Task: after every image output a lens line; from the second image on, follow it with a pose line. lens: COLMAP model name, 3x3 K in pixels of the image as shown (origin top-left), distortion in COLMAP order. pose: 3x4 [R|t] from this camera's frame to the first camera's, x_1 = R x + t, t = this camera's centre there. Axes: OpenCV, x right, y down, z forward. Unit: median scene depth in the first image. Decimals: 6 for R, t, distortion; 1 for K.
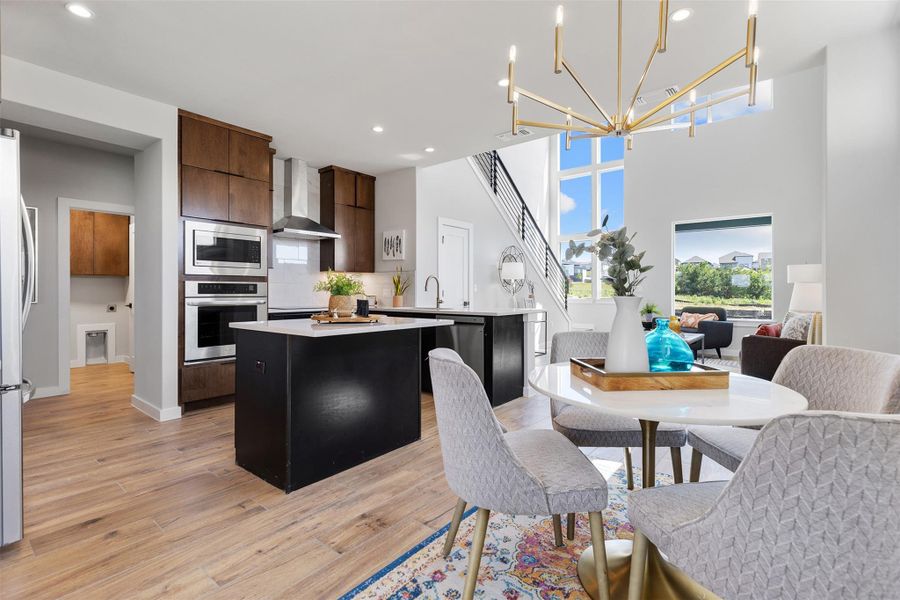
lens RADIAL K [[415.4, 0, 457.1], [0, 415.4, 286.9], [0, 0, 1]] dist [-0.004992, 0.000647]
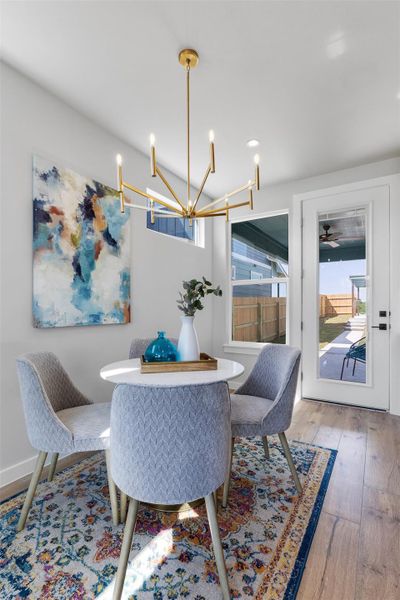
lens RADIAL K [[286.5, 0, 199.8], [0, 286.5, 309.3], [0, 0, 1]] dist [-0.001857, 0.000198]
pose [[-0.992991, 0.005114, -0.118083, 0.141068], [0.005655, 0.999975, -0.004247, -0.001592], [0.118058, -0.004885, -0.992995, 0.624985]]
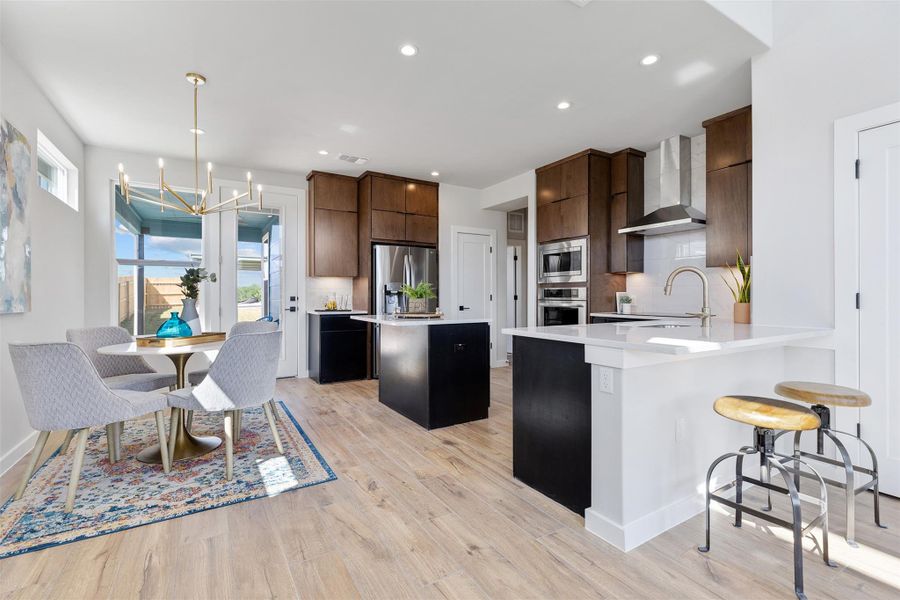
lens RADIAL K [[402.9, 0, 444.7], [0, 402.9, 294.6], [0, 0, 1]] dist [0.003541, -0.000586]
pose [[-0.350625, -0.000356, -0.936516, 0.508983], [0.012893, 0.999903, -0.005207, 0.006739], [0.936427, -0.013900, -0.350586, 0.801568]]
